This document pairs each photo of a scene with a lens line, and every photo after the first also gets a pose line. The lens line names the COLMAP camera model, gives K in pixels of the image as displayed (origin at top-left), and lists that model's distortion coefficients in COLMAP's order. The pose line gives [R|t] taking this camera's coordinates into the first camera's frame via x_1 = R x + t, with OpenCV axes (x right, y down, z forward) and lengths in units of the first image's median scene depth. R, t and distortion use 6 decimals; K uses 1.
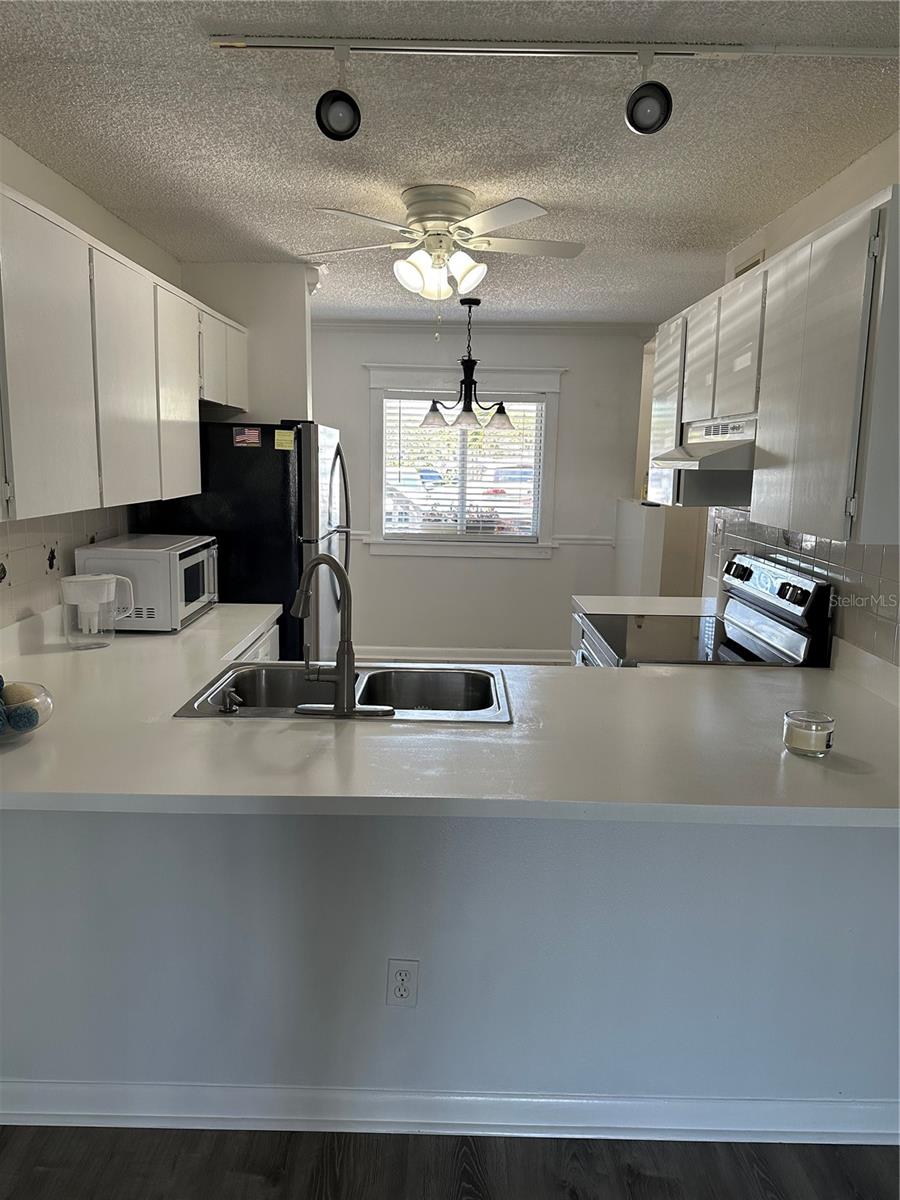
lens RADIAL K [[837.8, 0, 456.6], [0, 837.8, 595.0], [0, 0, 1]] dist [0.093120, -0.101213]
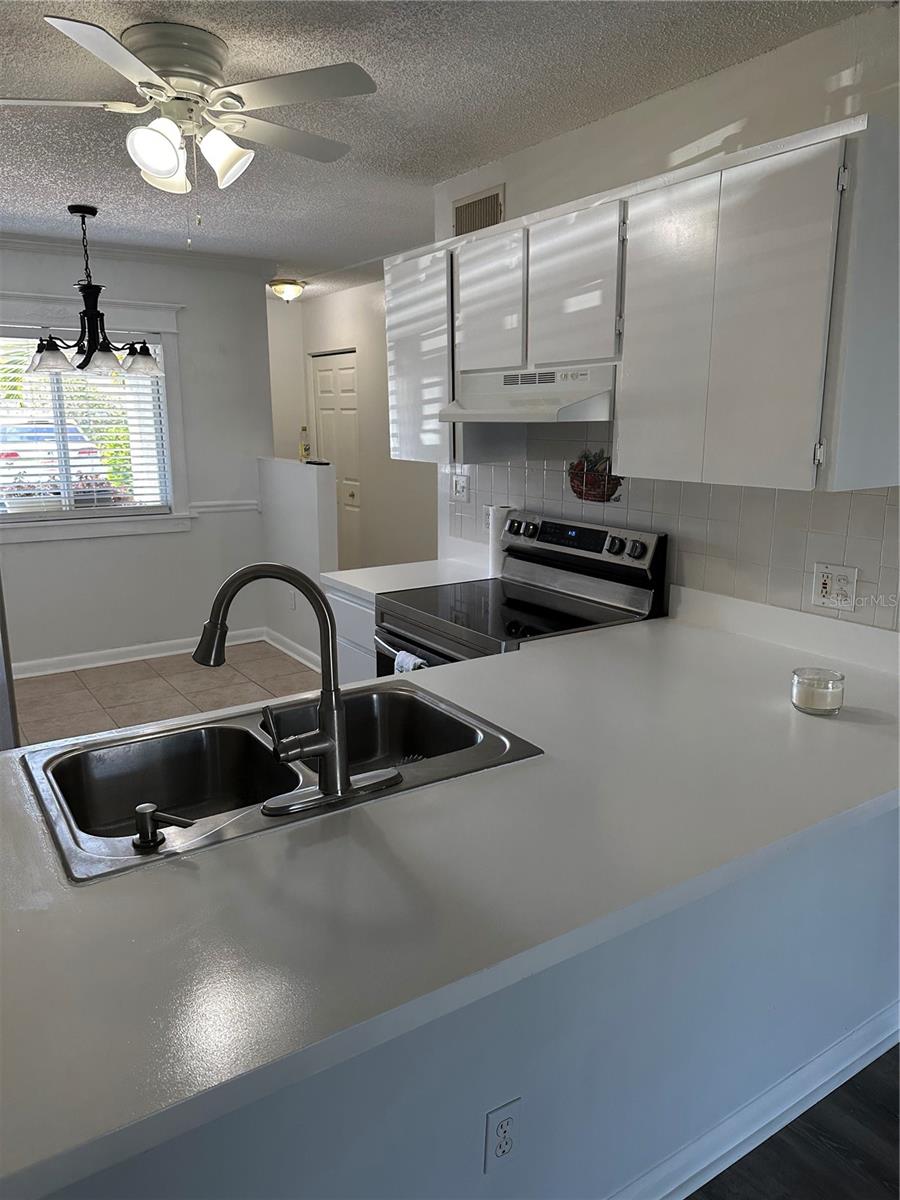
lens RADIAL K [[837.8, 0, 456.6], [0, 837.8, 595.0], [0, 0, 1]] dist [0.093120, -0.101213]
pose [[0.834784, -0.135938, 0.533532, -0.244894], [0.107313, 0.990628, 0.084495, -0.041007], [-0.540018, -0.013280, 0.841549, 0.233910]]
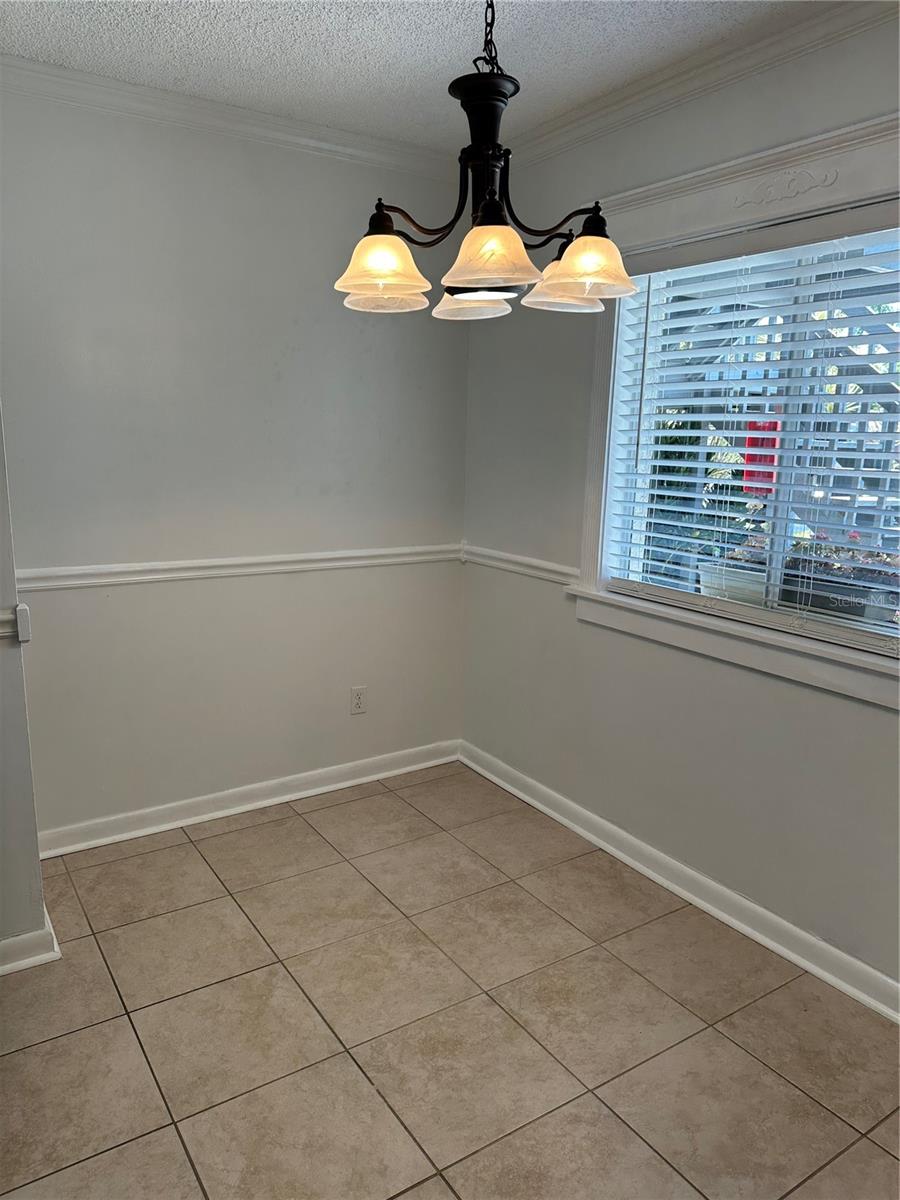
lens RADIAL K [[837.8, 0, 456.6], [0, 837.8, 595.0], [0, 0, 1]] dist [0.093120, -0.101213]
pose [[0.566813, 0.149379, -0.810191, 0.461826], [-0.162781, 0.984343, 0.067606, -0.154346], [0.807605, 0.093564, 0.582255, 1.232289]]
